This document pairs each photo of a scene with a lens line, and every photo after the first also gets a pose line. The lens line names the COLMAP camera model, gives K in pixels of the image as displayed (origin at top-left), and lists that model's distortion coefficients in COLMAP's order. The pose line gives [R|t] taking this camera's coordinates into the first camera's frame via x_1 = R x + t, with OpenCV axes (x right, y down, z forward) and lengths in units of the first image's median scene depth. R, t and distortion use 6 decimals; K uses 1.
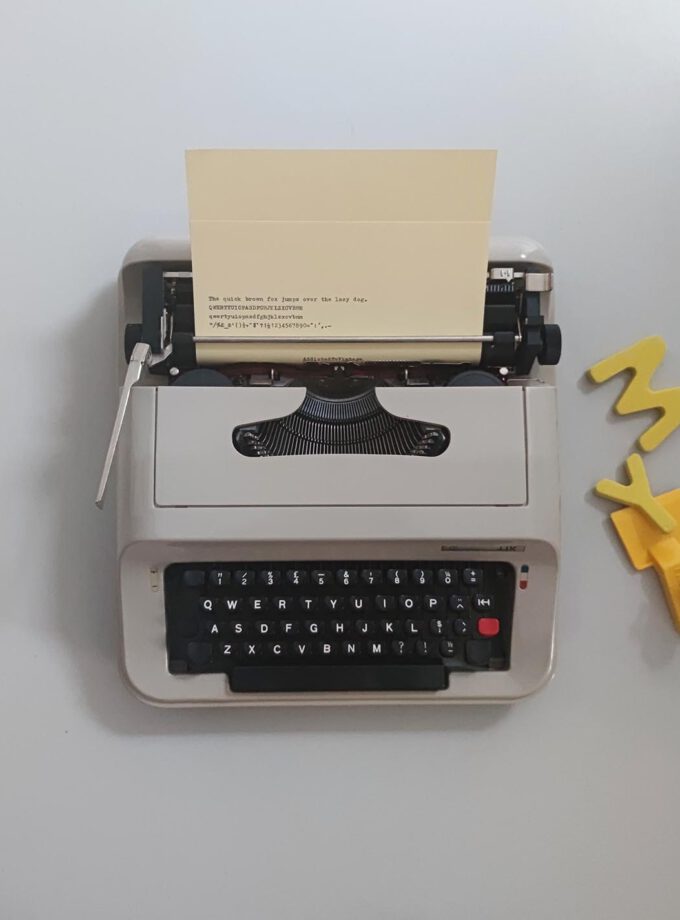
lens RADIAL K [[885.9, 0, 339.7], [0, 885.9, 487.0], [0, 0, 1]] dist [0.084423, -0.404417]
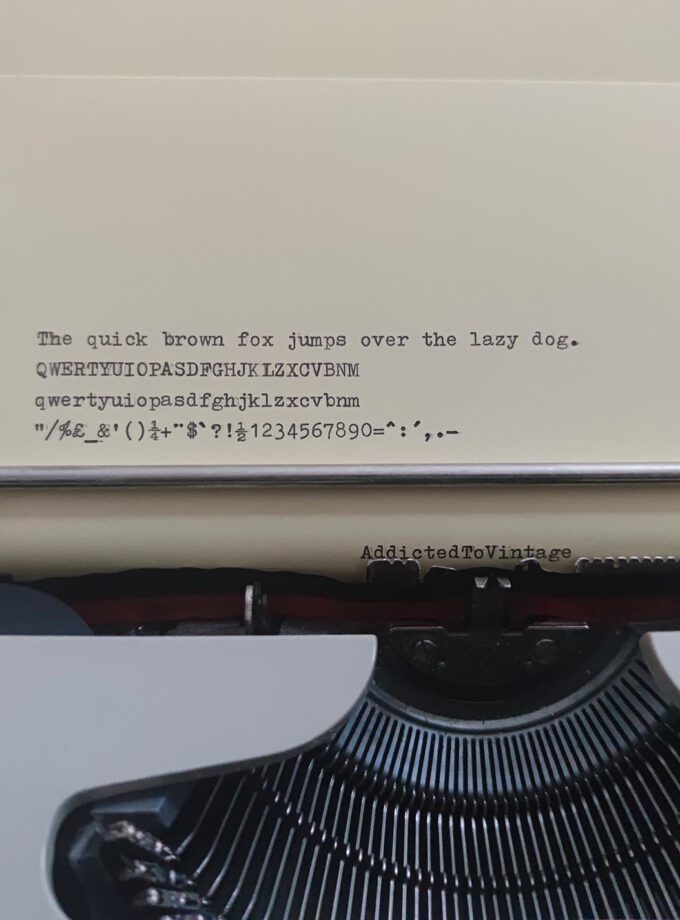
lens RADIAL K [[885.9, 0, 339.7], [0, 885.9, 487.0], [0, 0, 1]] dist [0.084423, -0.404417]
pose [[0.999527, -0.022761, -0.020671, -0.041918], [0.009632, 0.870260, -0.492498, -0.024448], [0.029199, 0.492066, 0.870068, 0.746999]]
